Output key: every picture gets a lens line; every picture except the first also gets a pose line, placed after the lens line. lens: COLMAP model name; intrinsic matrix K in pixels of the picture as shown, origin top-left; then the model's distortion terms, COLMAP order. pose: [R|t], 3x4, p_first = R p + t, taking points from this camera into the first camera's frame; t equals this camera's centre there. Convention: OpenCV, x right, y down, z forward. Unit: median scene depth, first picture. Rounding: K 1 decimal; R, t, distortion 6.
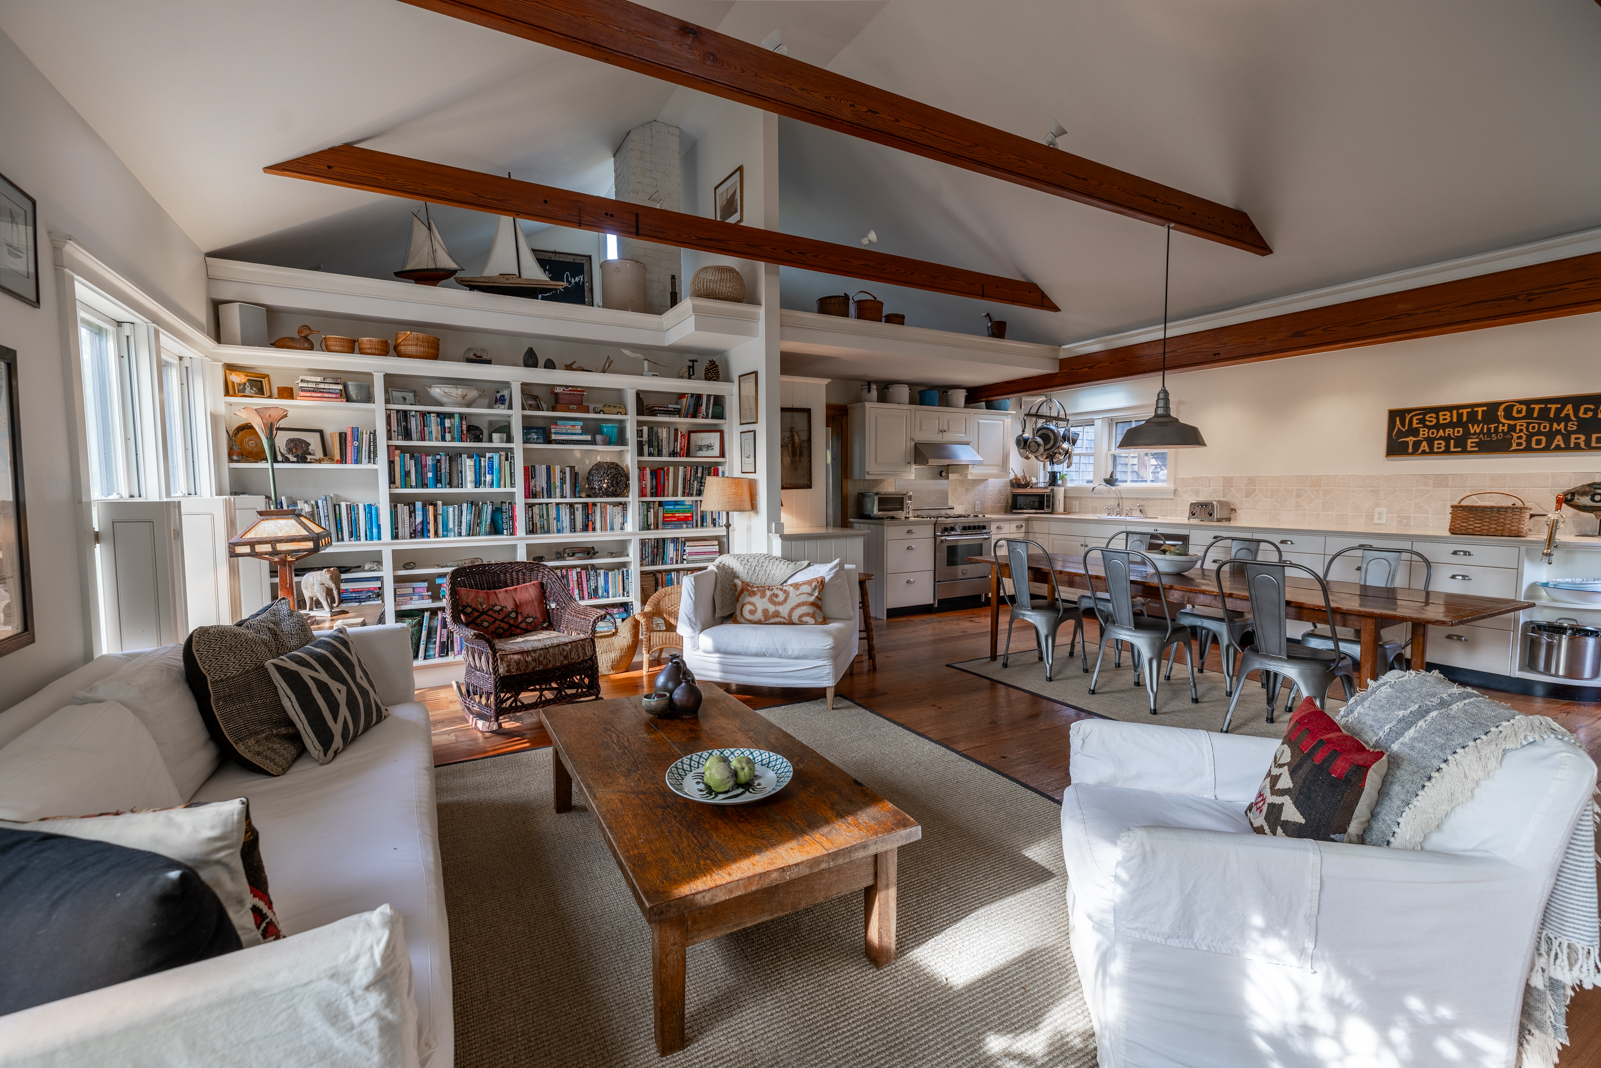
lens RADIAL K [[690.7, 0, 800.5], [0, 690.7, 534.0], [0, 0, 1]] dist [0.002683, 0.000540]
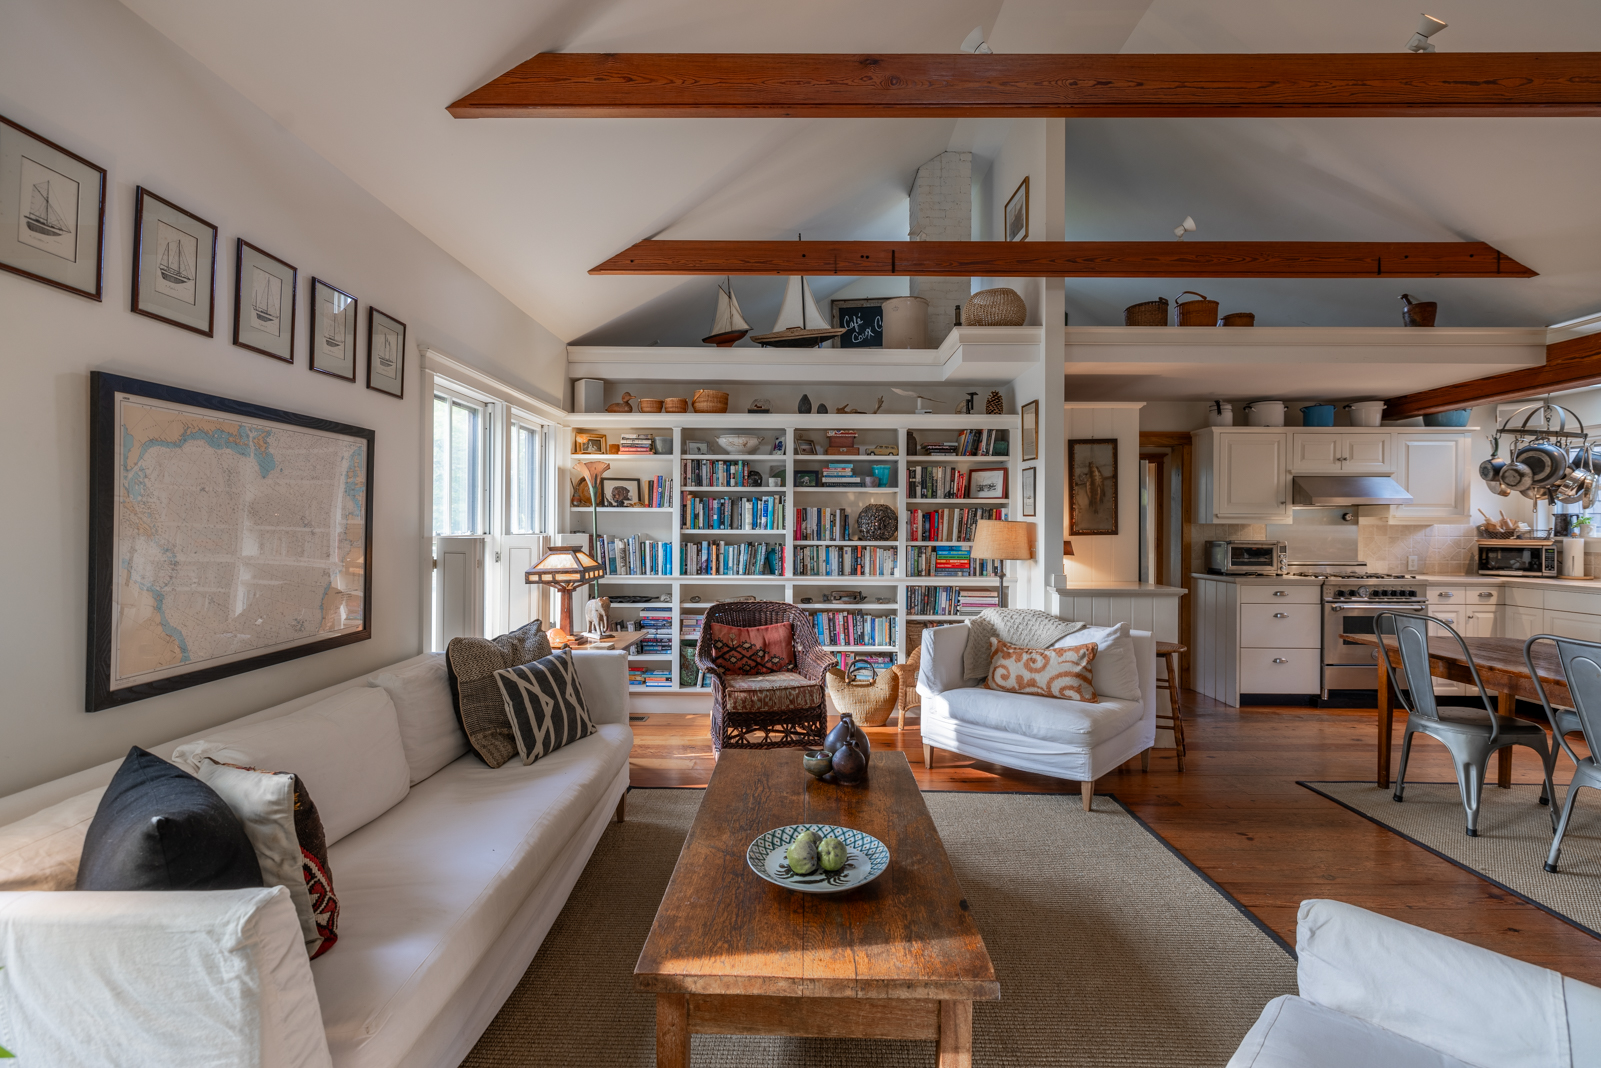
lens RADIAL K [[733.2, 0, 792.5], [0, 733.2, 526.3], [0, 0, 1]] dist [-0.001128, 0.000706]
pose [[0.863928, 0.009007, -0.503536, 0.138916], [-0.045298, 0.997177, -0.059881, -0.006733], [0.501575, 0.074542, 0.861897, 0.057476]]
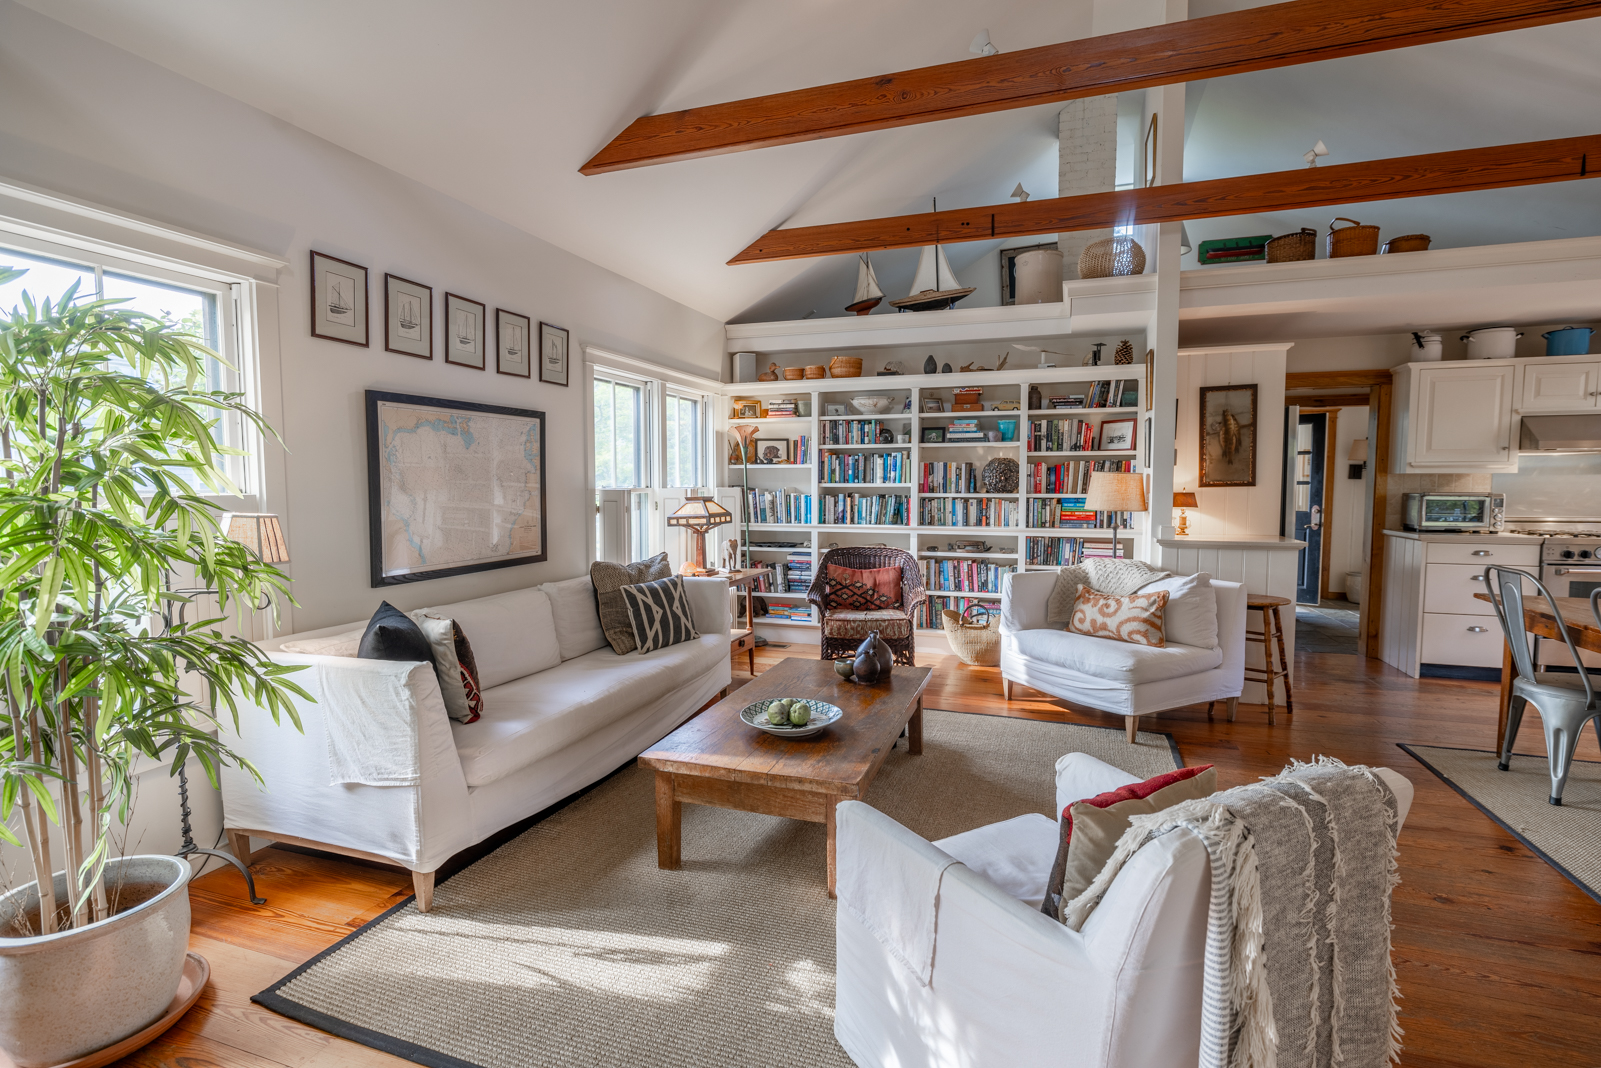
lens RADIAL K [[767.0, 0, 793.8], [0, 767.0, 535.1], [0, 0, 1]] dist [-0.003373, 0.000887]
pose [[0.654963, 0.055401, -0.753628, 0.379278], [-0.055881, 0.998129, 0.024811, -0.003057], [0.753592, 0.025863, 0.656833, 0.041442]]
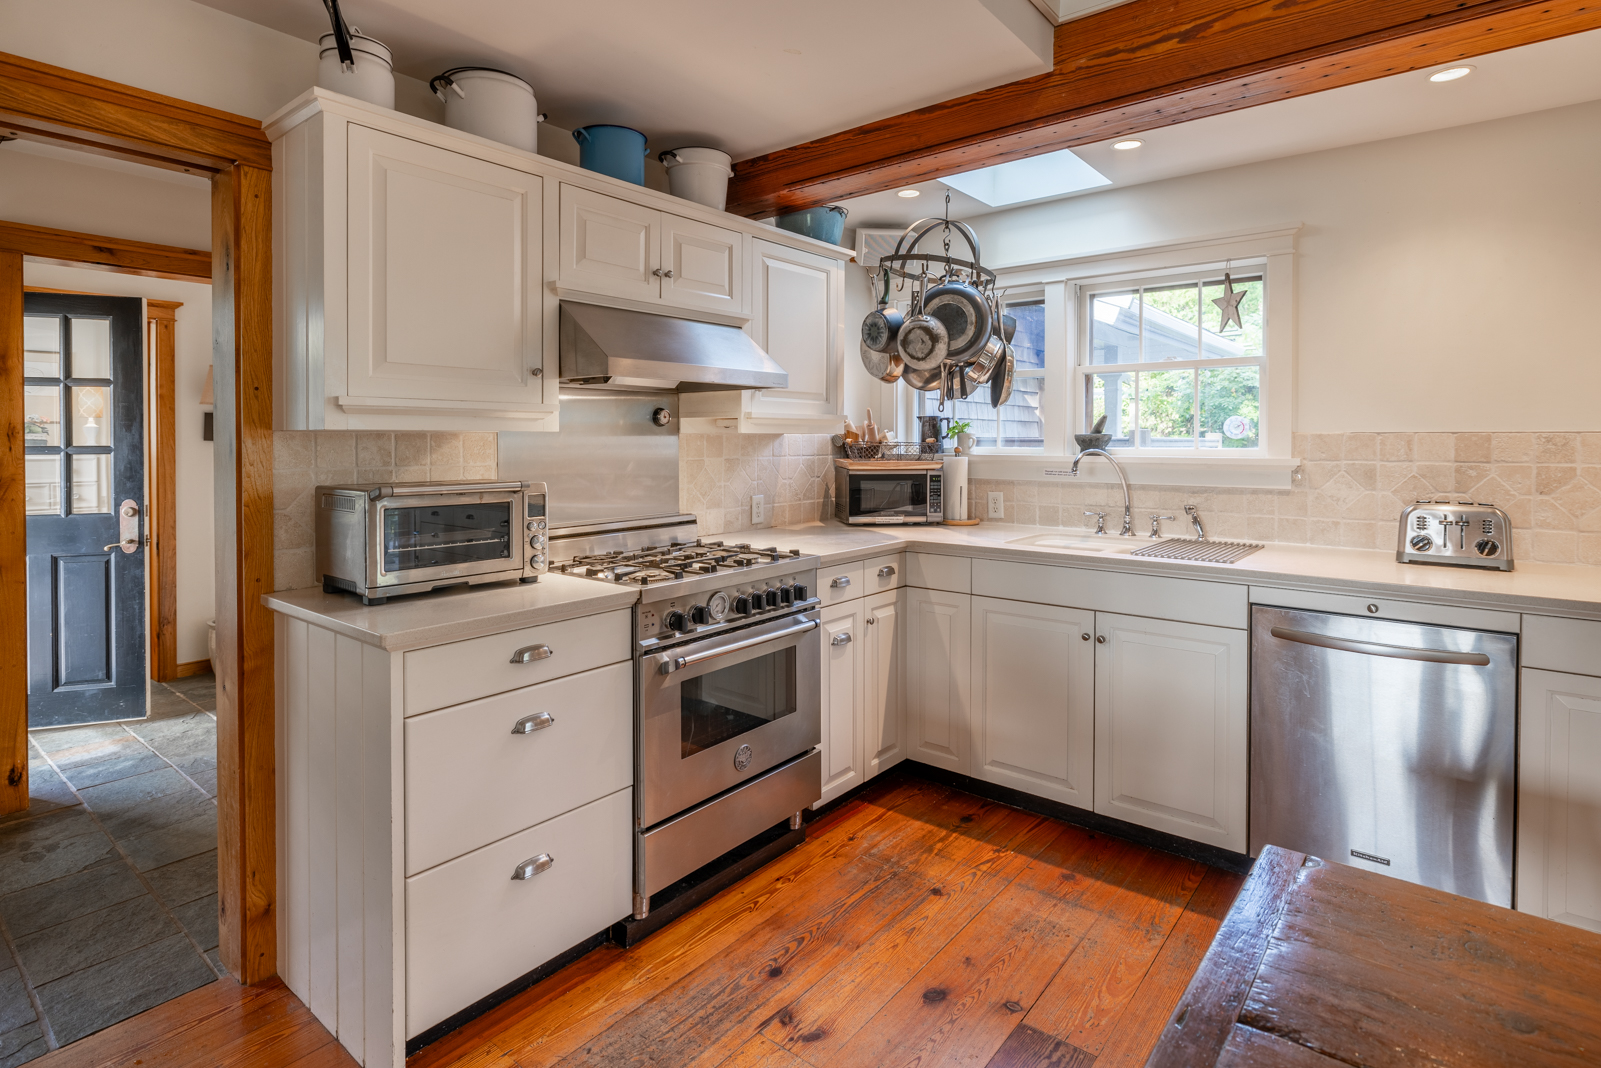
lens RADIAL K [[819.3, 0, 796.7], [0, 819.3, 448.6], [0, 0, 1]] dist [-0.002128, -0.000358]
pose [[0.932724, 0.000270, 0.360591, 0.195276], [0.022178, 0.998063, -0.058115, -0.075130], [-0.359908, 0.062203, 0.930912, 0.959164]]
